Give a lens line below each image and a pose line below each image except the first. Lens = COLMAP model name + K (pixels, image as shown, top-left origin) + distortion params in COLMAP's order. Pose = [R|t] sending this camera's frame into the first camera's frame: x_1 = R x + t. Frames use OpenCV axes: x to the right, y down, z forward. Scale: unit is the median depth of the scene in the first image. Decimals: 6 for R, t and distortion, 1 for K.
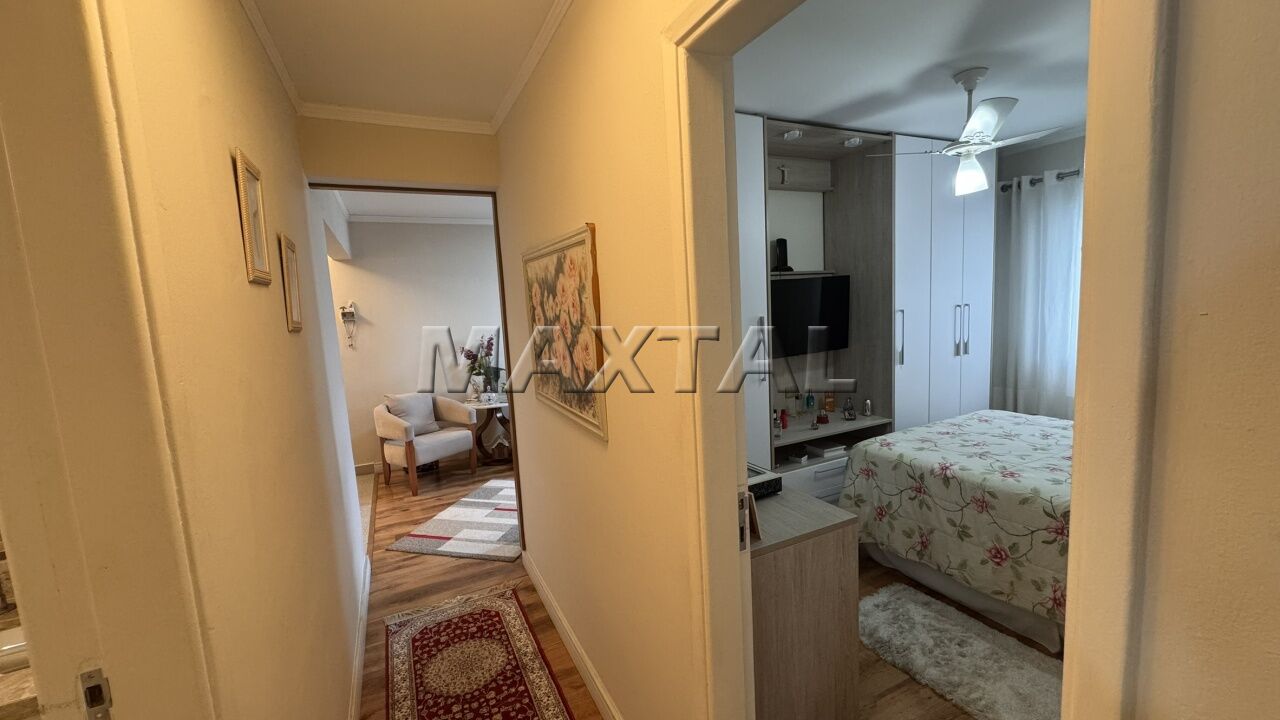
lens RADIAL K [[509.3, 0, 639.2], [0, 509.3, 359.6], [0, 0, 1]] dist [-0.002085, 0.000869]
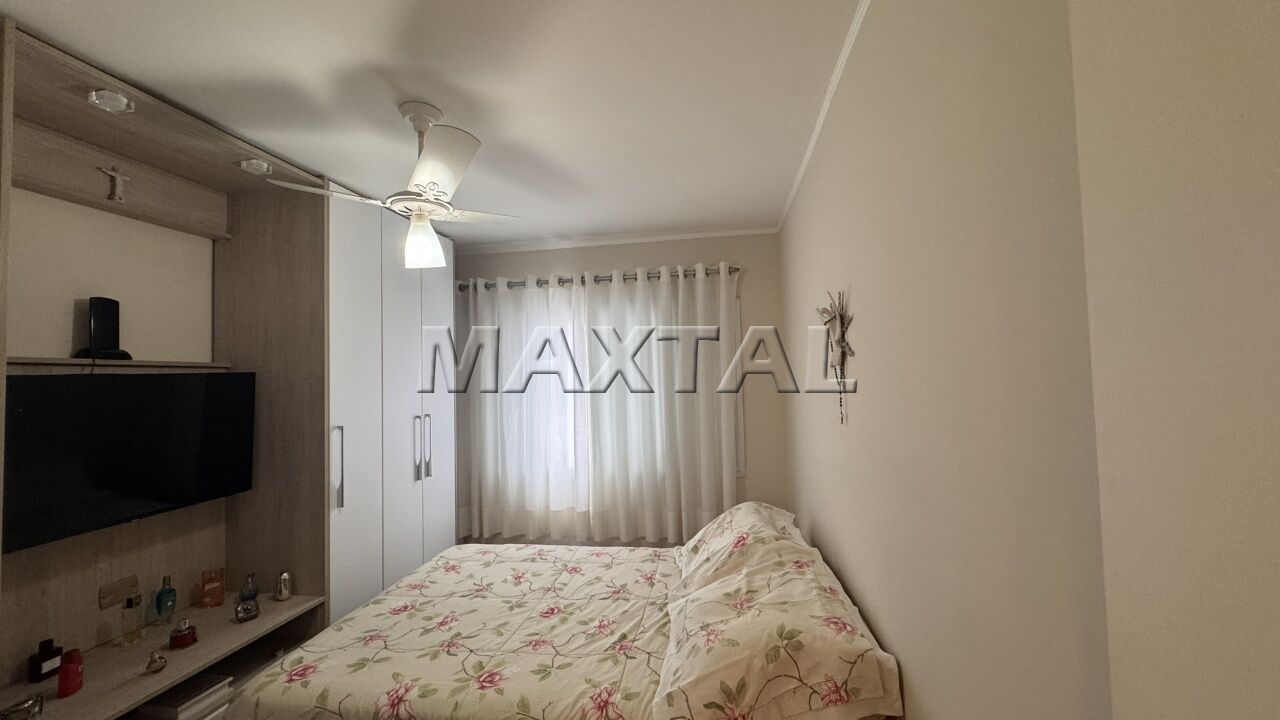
lens RADIAL K [[509.3, 0, 639.2], [0, 509.3, 359.6], [0, 0, 1]] dist [-0.002085, 0.000869]
pose [[0.577642, 0.070717, 0.813221, 0.213542], [0.086567, 0.985316, -0.147172, -0.058192], [-0.811687, 0.155410, 0.563038, 0.315766]]
